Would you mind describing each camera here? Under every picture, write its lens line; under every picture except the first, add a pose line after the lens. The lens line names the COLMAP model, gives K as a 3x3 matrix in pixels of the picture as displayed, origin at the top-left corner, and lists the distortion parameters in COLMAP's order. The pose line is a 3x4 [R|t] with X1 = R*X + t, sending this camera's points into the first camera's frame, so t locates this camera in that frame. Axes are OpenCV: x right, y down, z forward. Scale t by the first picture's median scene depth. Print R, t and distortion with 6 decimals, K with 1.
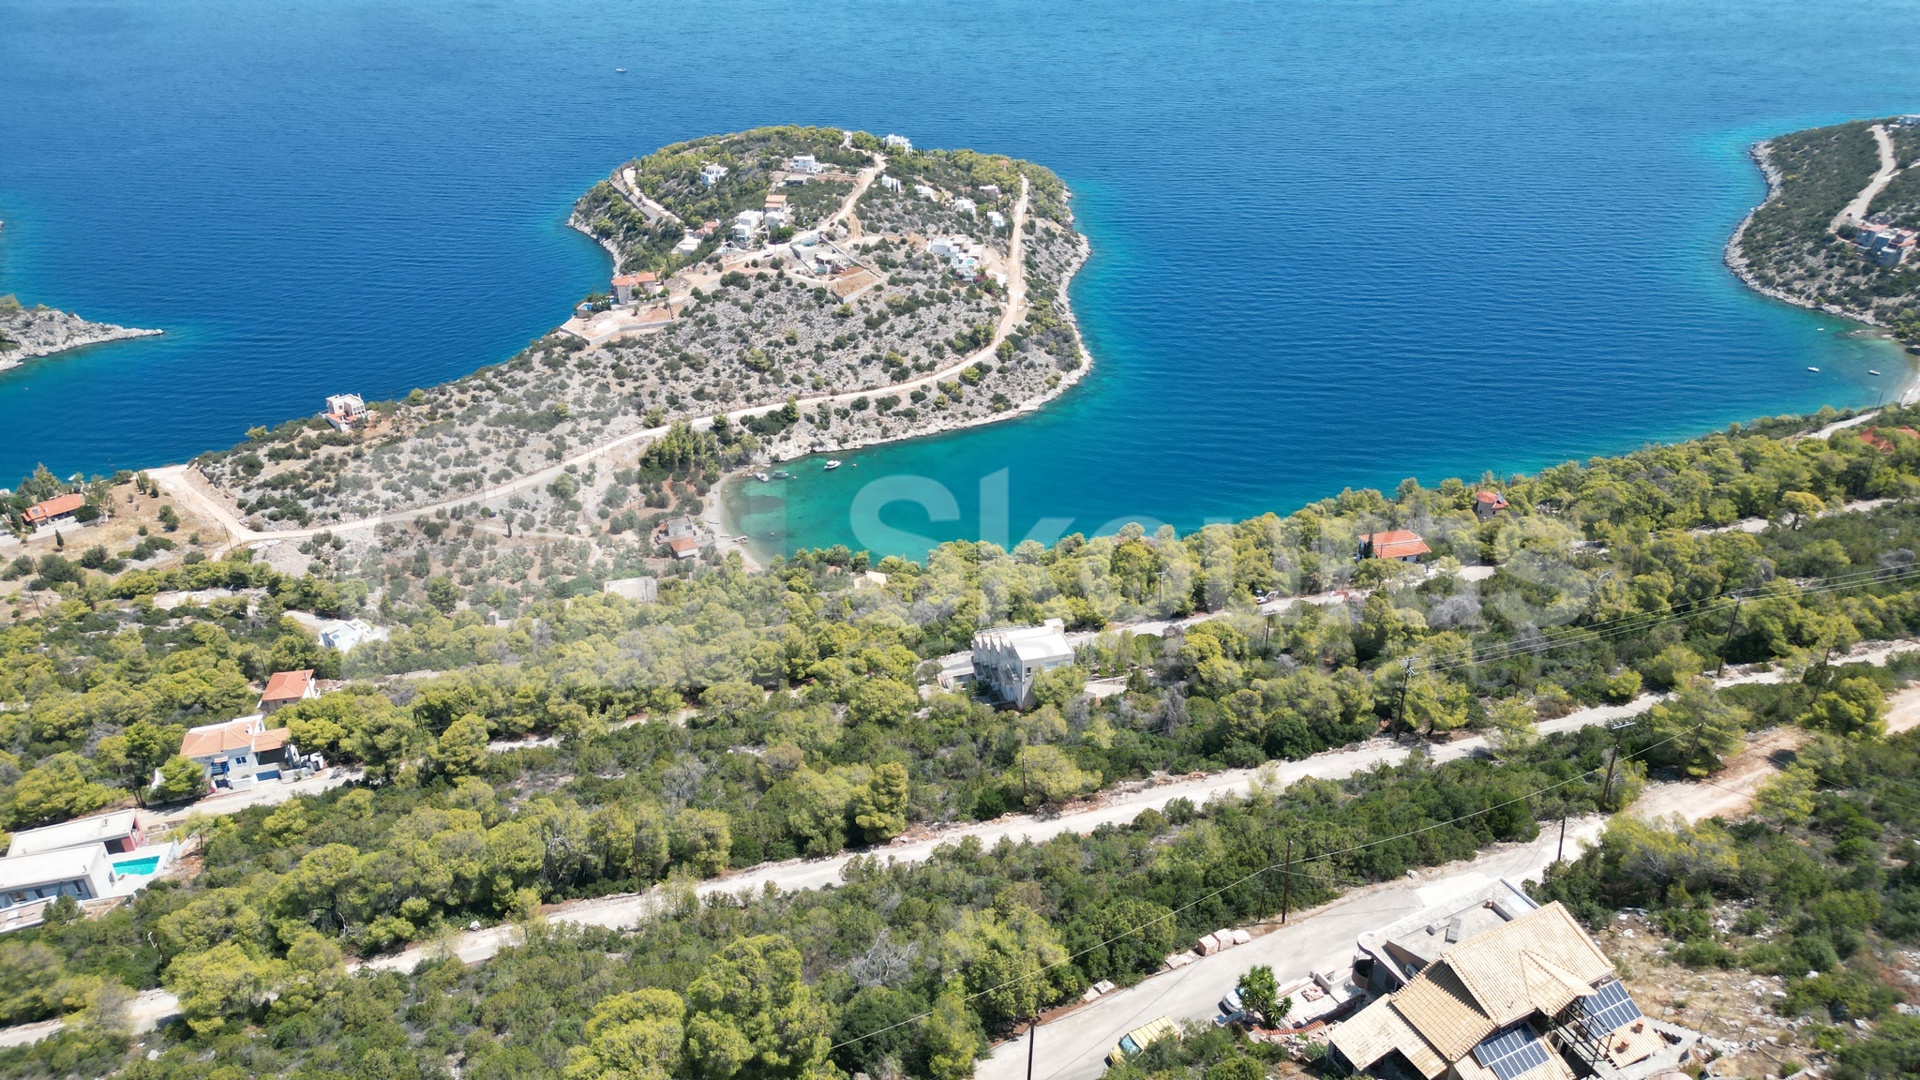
lens RADIAL K [[1350.4, 0, 958.1], [0, 1350.4, 541.5], [0, 0, 1]] dist [0.079939, -0.084448]
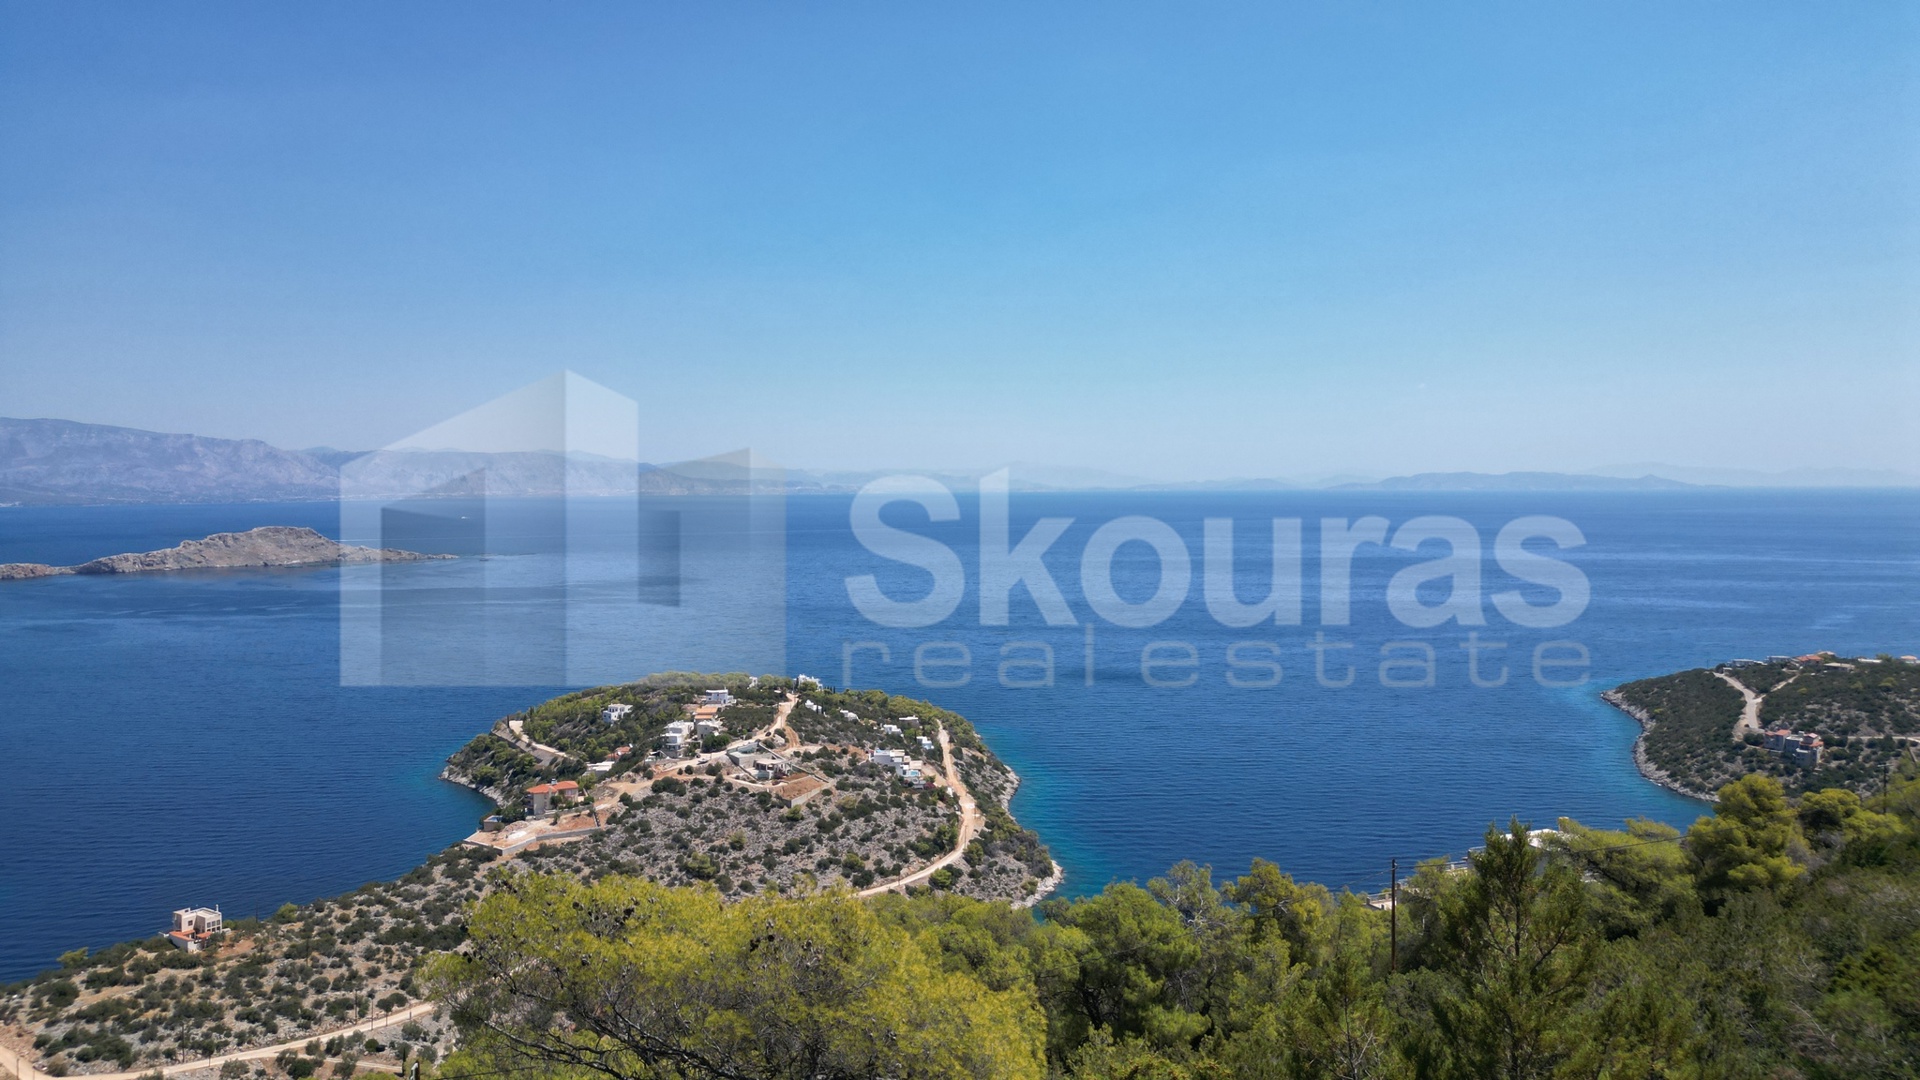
lens RADIAL K [[1350.4, 0, 955.8], [0, 1350.4, 533.7], [0, 0, 1]] dist [0.079939, -0.084448]
pose [[0.990405, -0.001583, 0.138188, -0.112475], [0.063728, 0.892500, -0.446523, 0.077281], [-0.122626, 0.451045, 0.884037, 0.129197]]
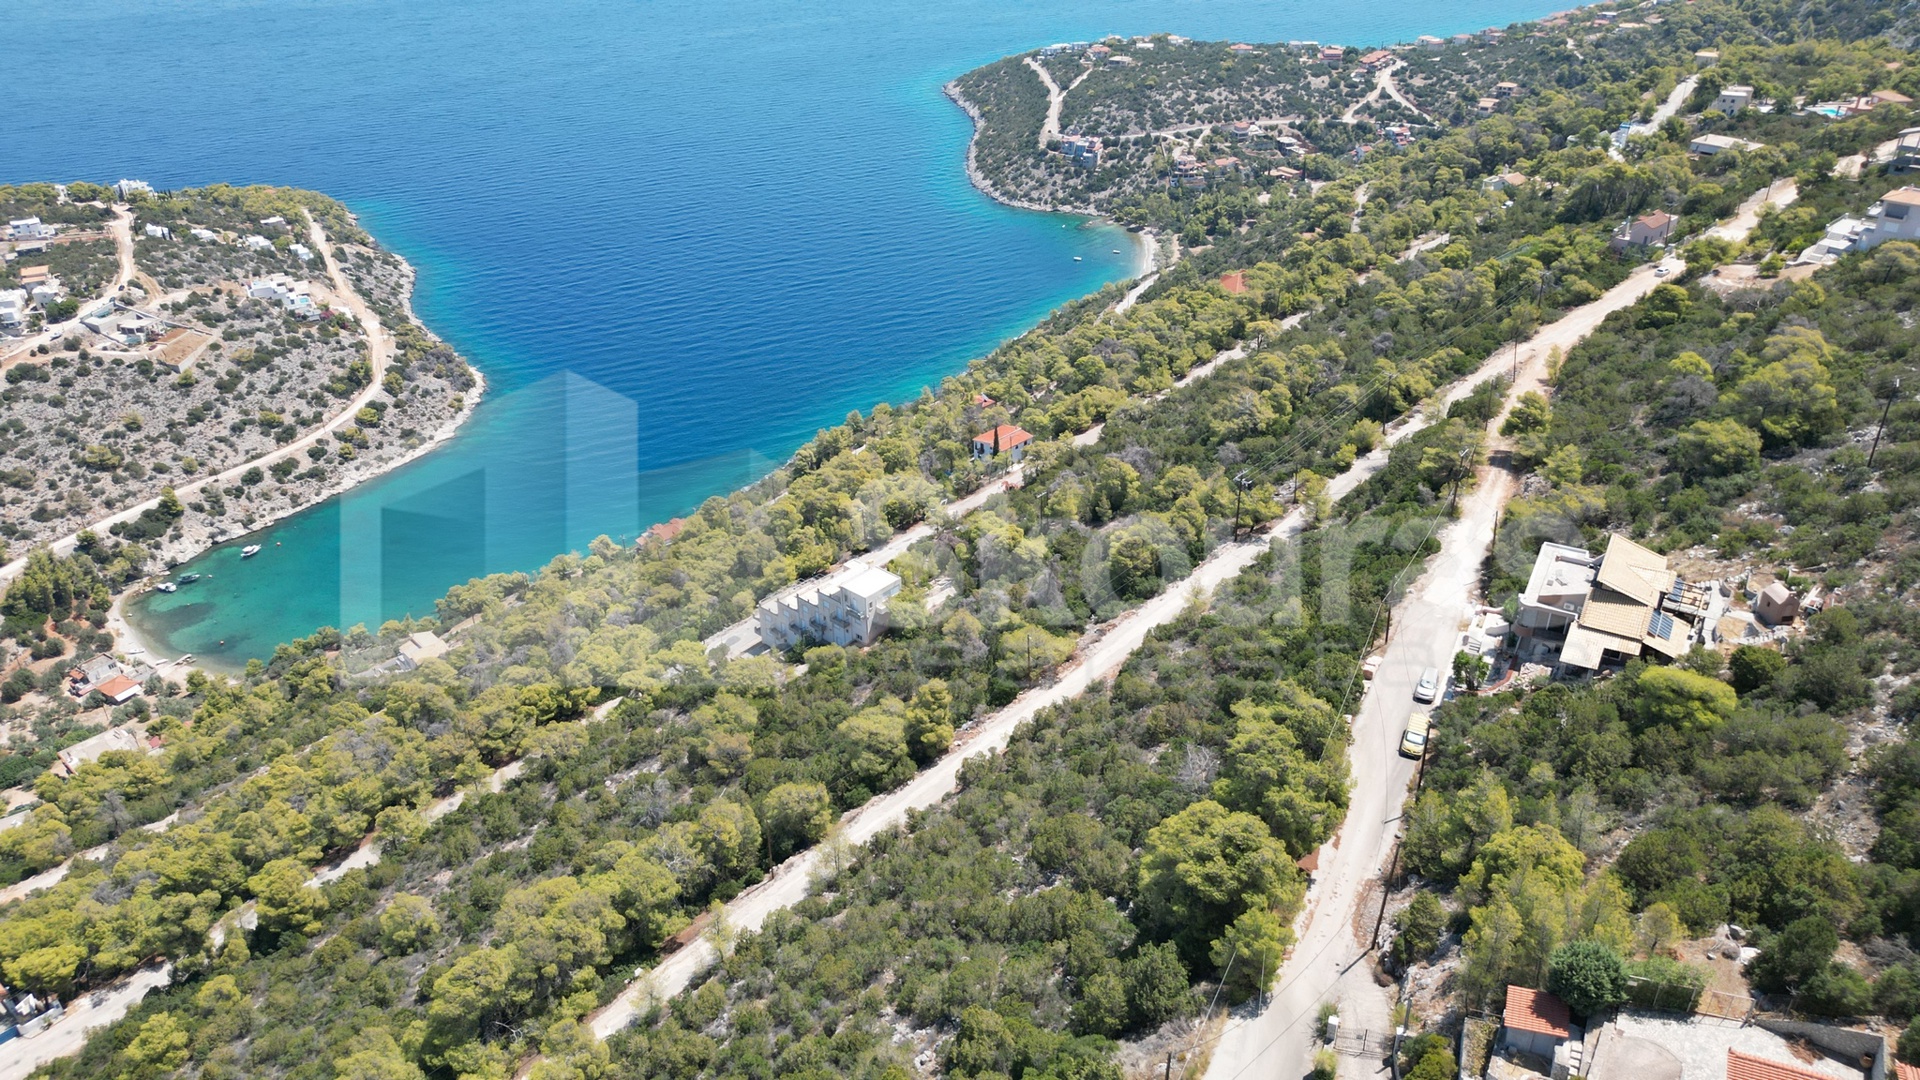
lens RADIAL K [[1350.4, 0, 959.3], [0, 1350.4, 535.8], [0, 0, 1]] dist [0.079939, -0.084448]
pose [[0.833458, -0.275389, 0.479071, -0.133084], [0.273876, 0.958858, 0.074718, -0.006309], [-0.479937, 0.068932, 0.874591, 0.006184]]
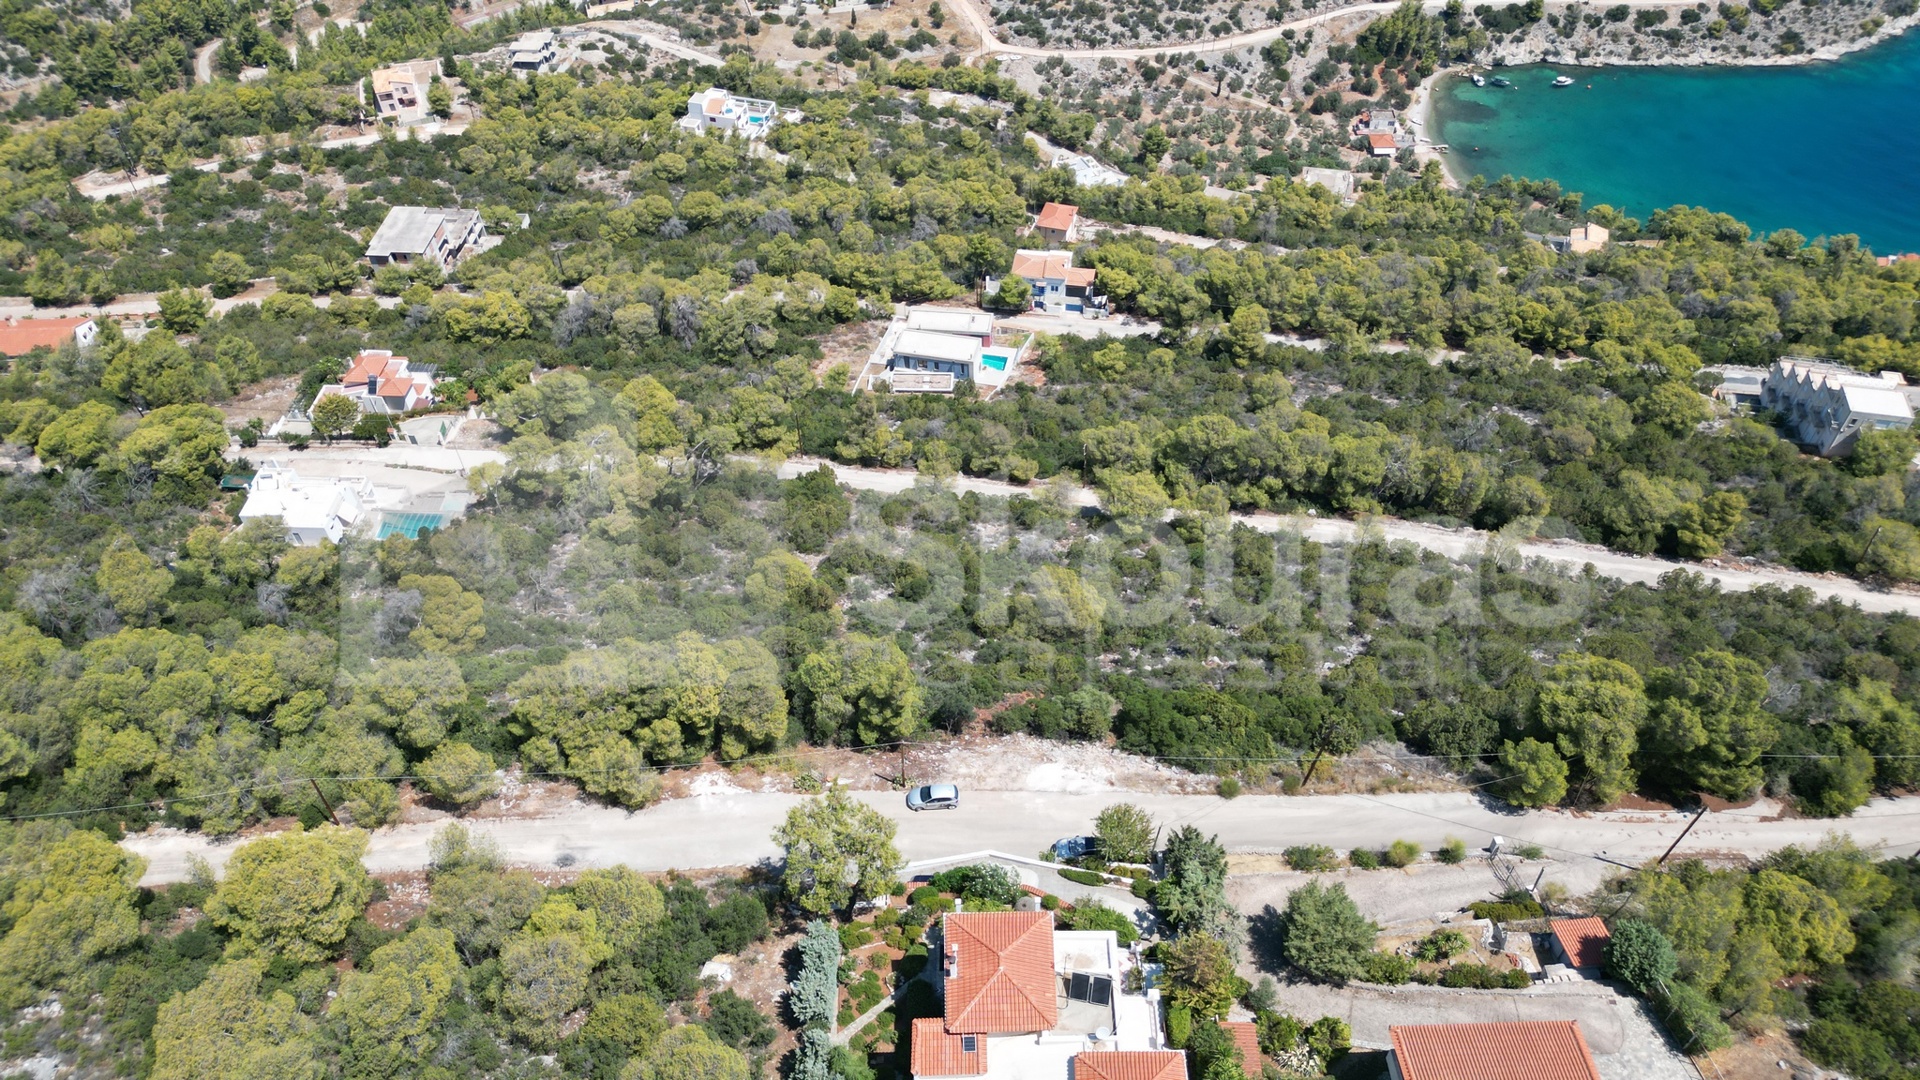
lens RADIAL K [[1350.4, 0, 950.2], [0, 1350.4, 540.7], [0, 0, 1]] dist [0.079939, -0.084448]
pose [[0.888274, 0.323045, -0.326513, -0.058202], [-0.204278, 0.914549, 0.349100, -0.012486], [0.411387, -0.243397, 0.878361, -0.047704]]
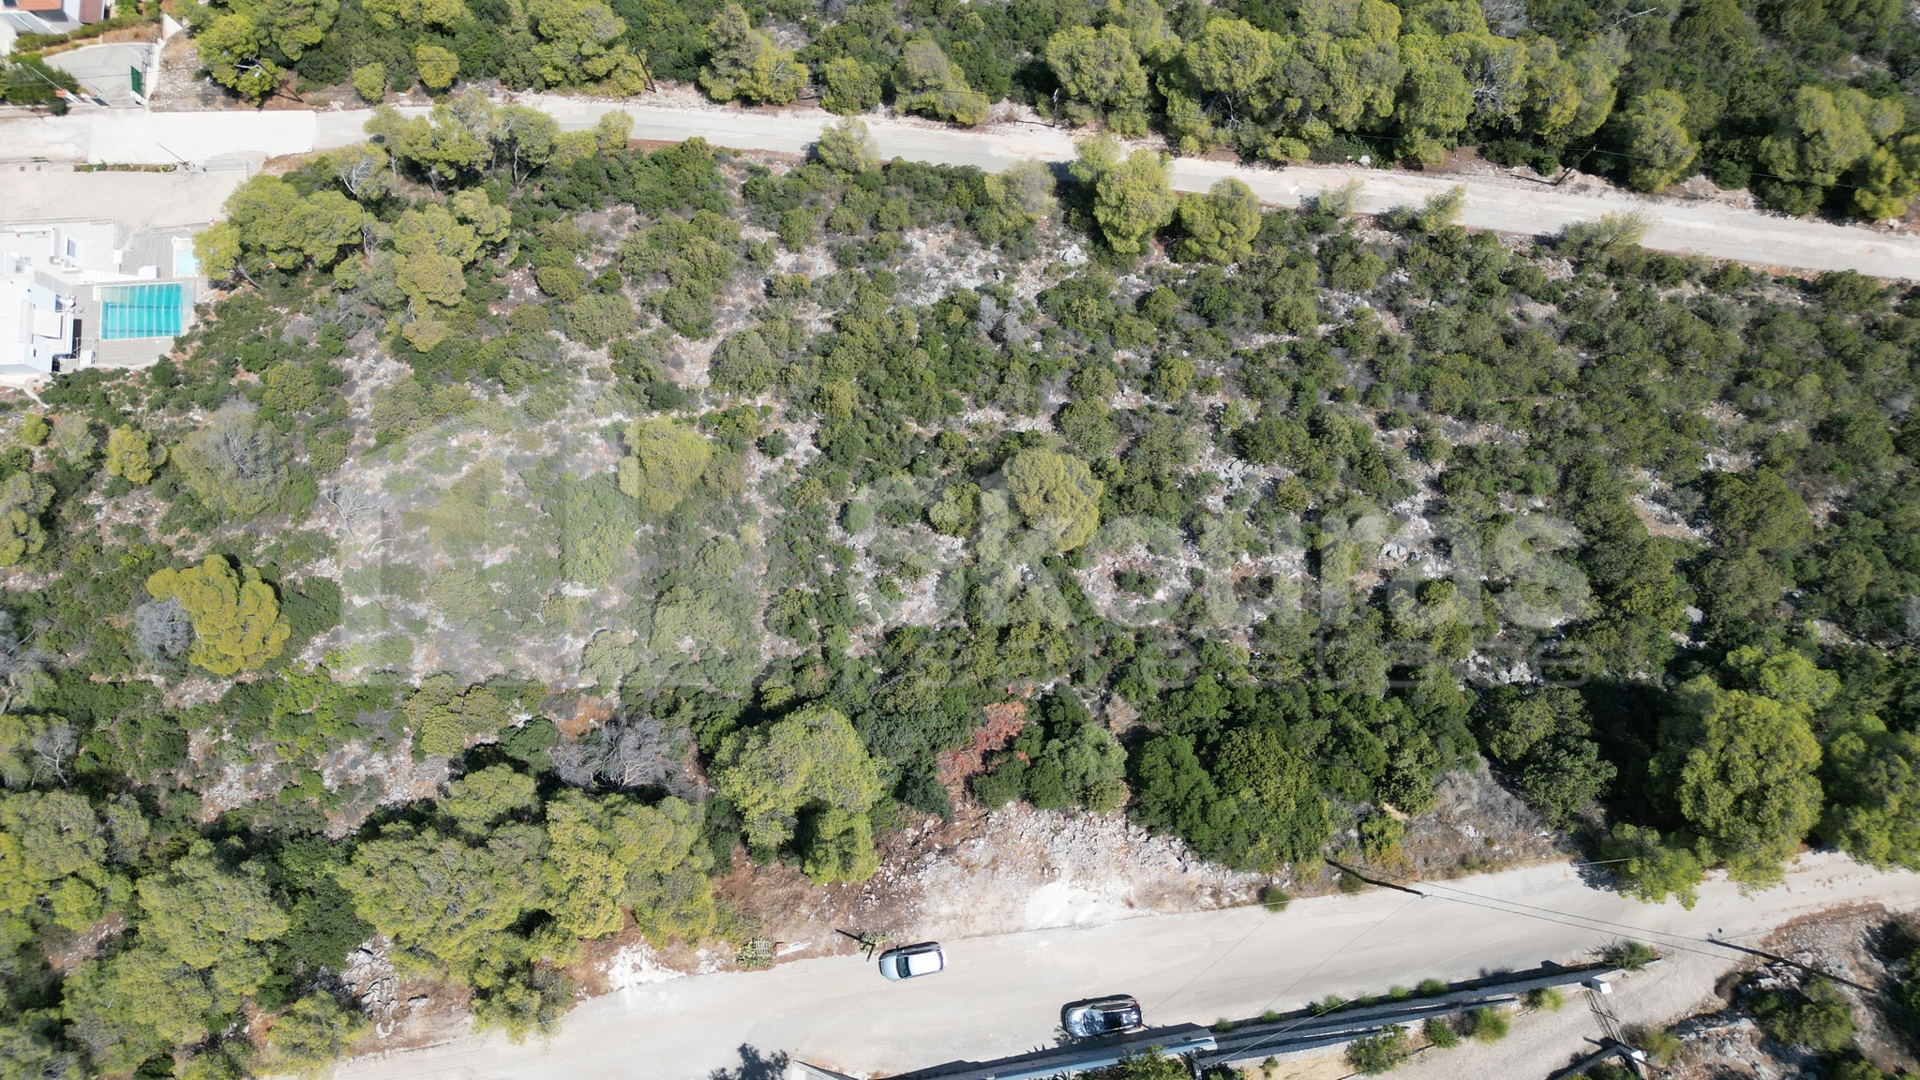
lens RADIAL K [[1350.4, 0, 951.9], [0, 1350.4, 541.2], [0, 0, 1]] dist [0.079939, -0.084448]
pose [[0.928823, 0.362840, -0.075069, -0.109580], [-0.157301, 0.569579, 0.806744, -0.062054], [0.335477, -0.737514, 0.586113, 0.050630]]
